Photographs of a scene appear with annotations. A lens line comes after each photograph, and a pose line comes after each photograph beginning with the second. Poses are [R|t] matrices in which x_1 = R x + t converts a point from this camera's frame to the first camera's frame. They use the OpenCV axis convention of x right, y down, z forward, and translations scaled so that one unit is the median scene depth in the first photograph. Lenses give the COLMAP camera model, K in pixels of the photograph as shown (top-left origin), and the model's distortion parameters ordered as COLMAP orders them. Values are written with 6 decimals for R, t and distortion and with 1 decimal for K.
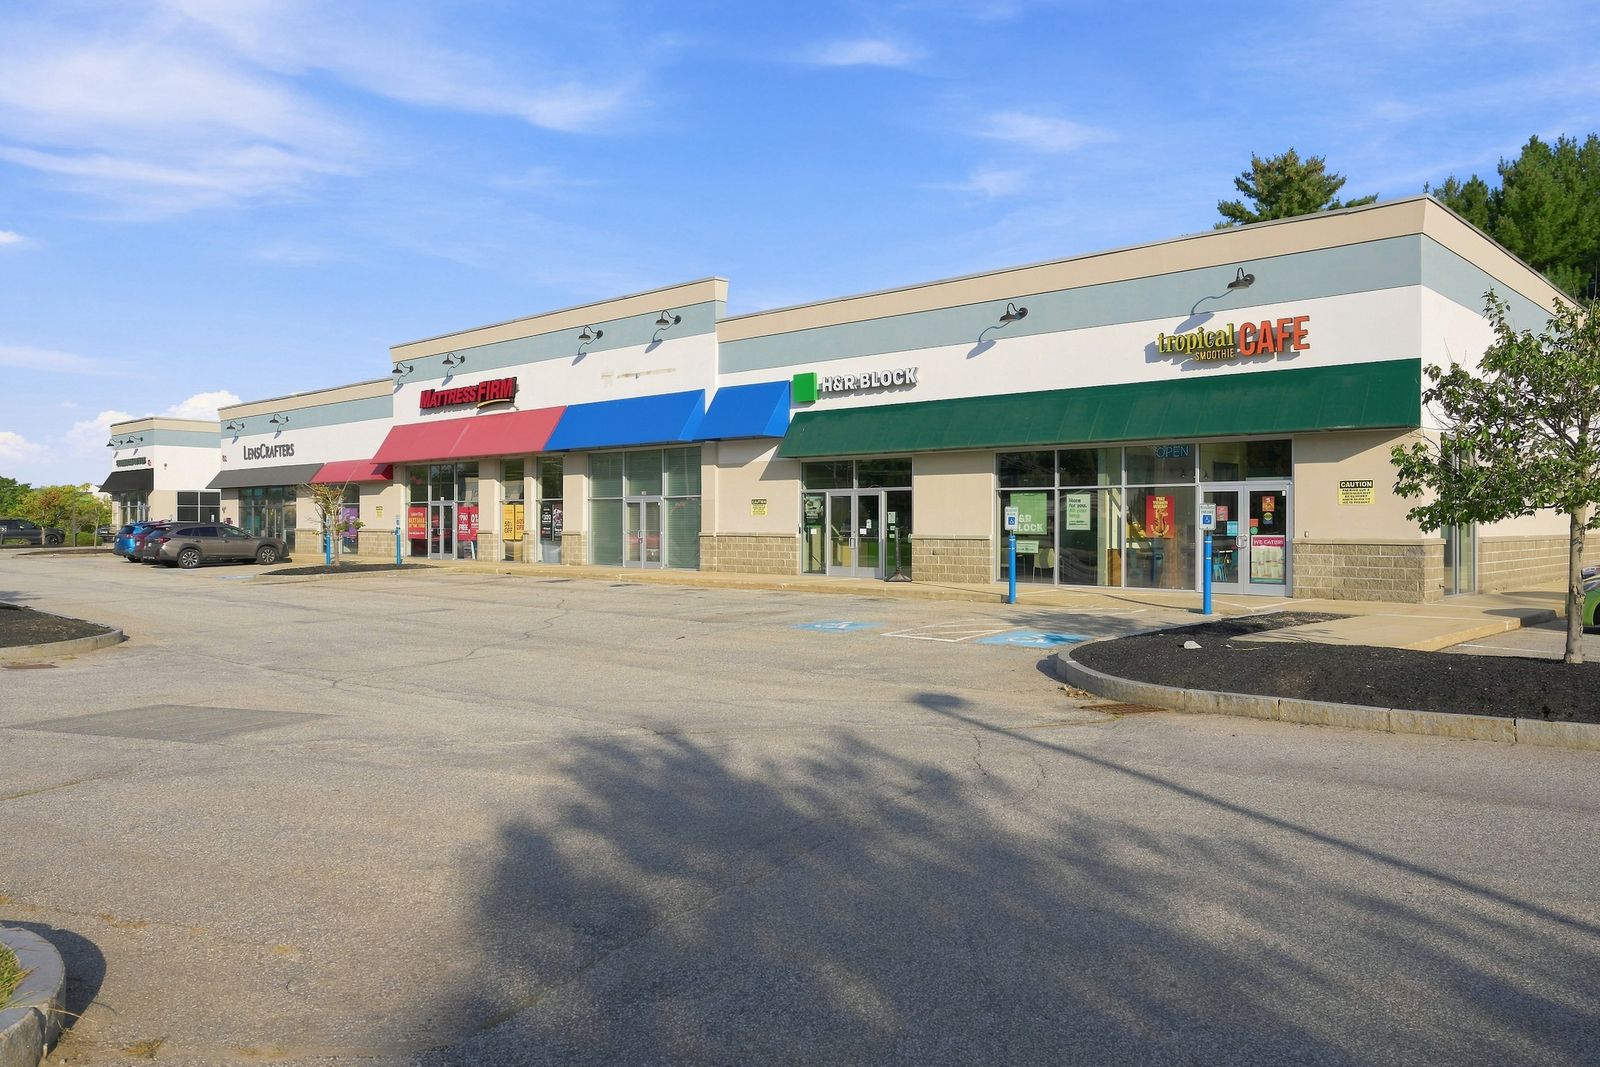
lens RADIAL K [[1108.2, 0, 798.7], [0, 1108.2, 498.6], [0, 0, 1]] dist [0.002061, 0.001278]
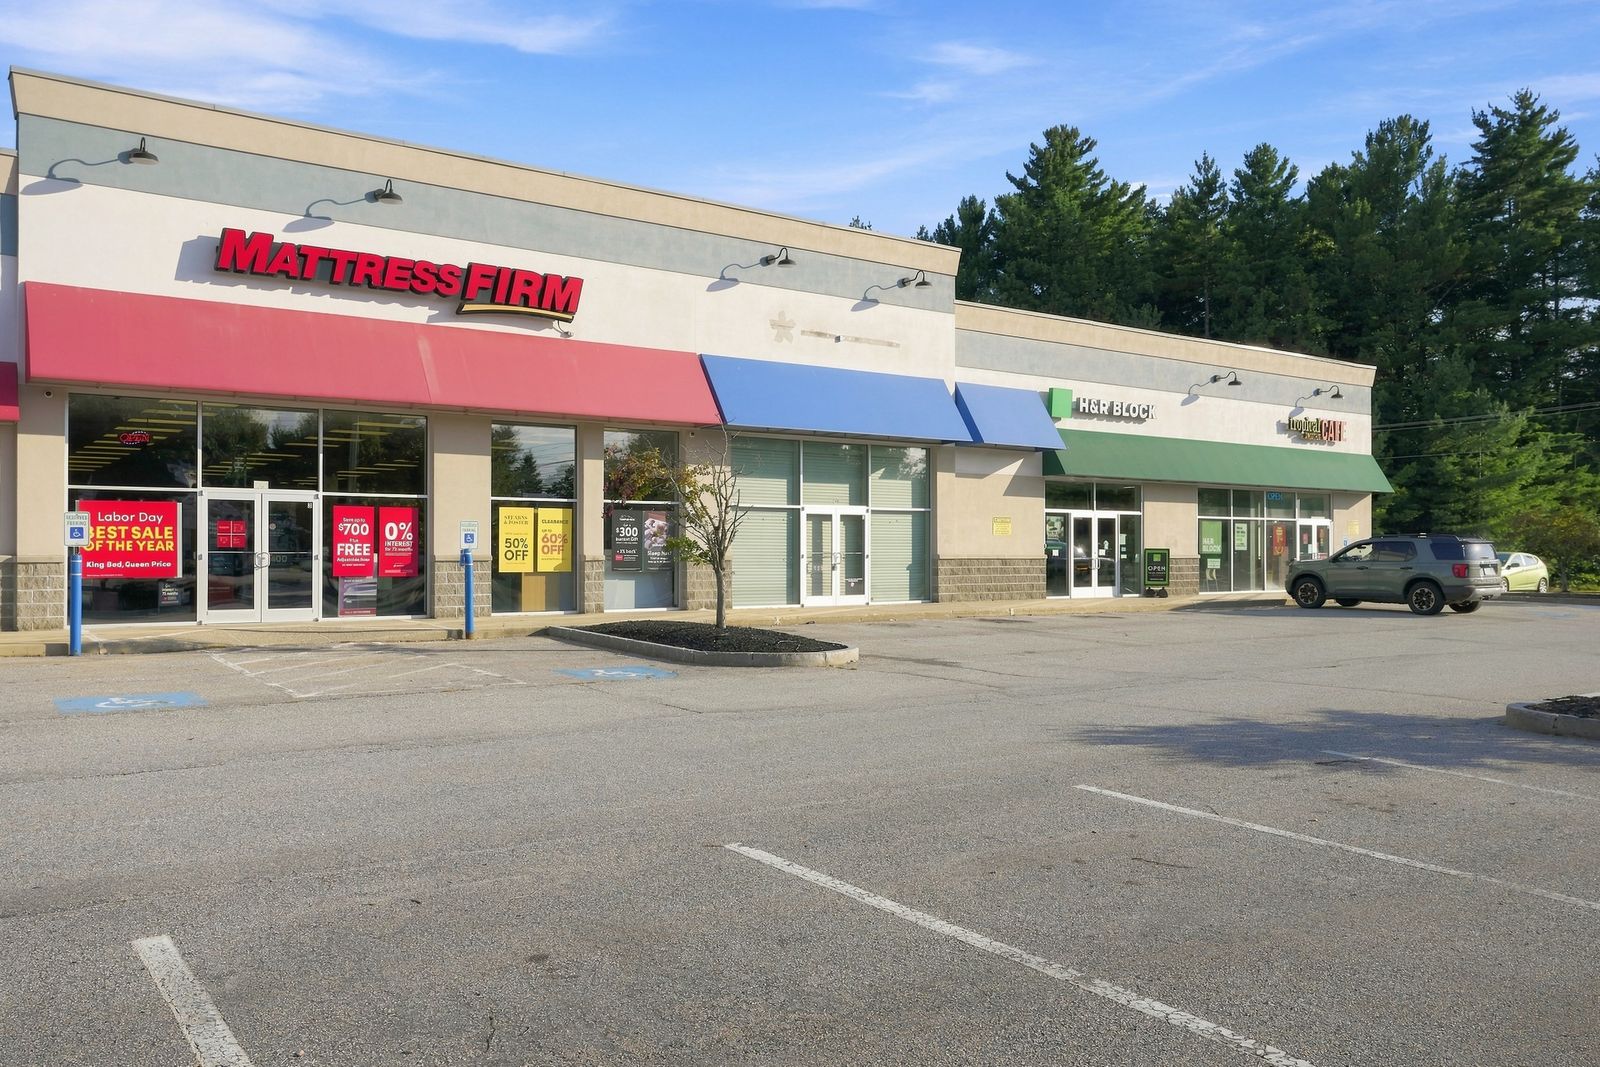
lens RADIAL K [[1255.1, 0, 800.0], [0, 1255.1, 533.5], [0, 0, 1]] dist [0.002444, 0.001256]
pose [[0.208552, 0.007412, 0.977983, -0.990792], [-0.027519, 0.999620, -0.001708, 0.018632], [-0.977624, -0.026557, 0.208676, 0.888138]]
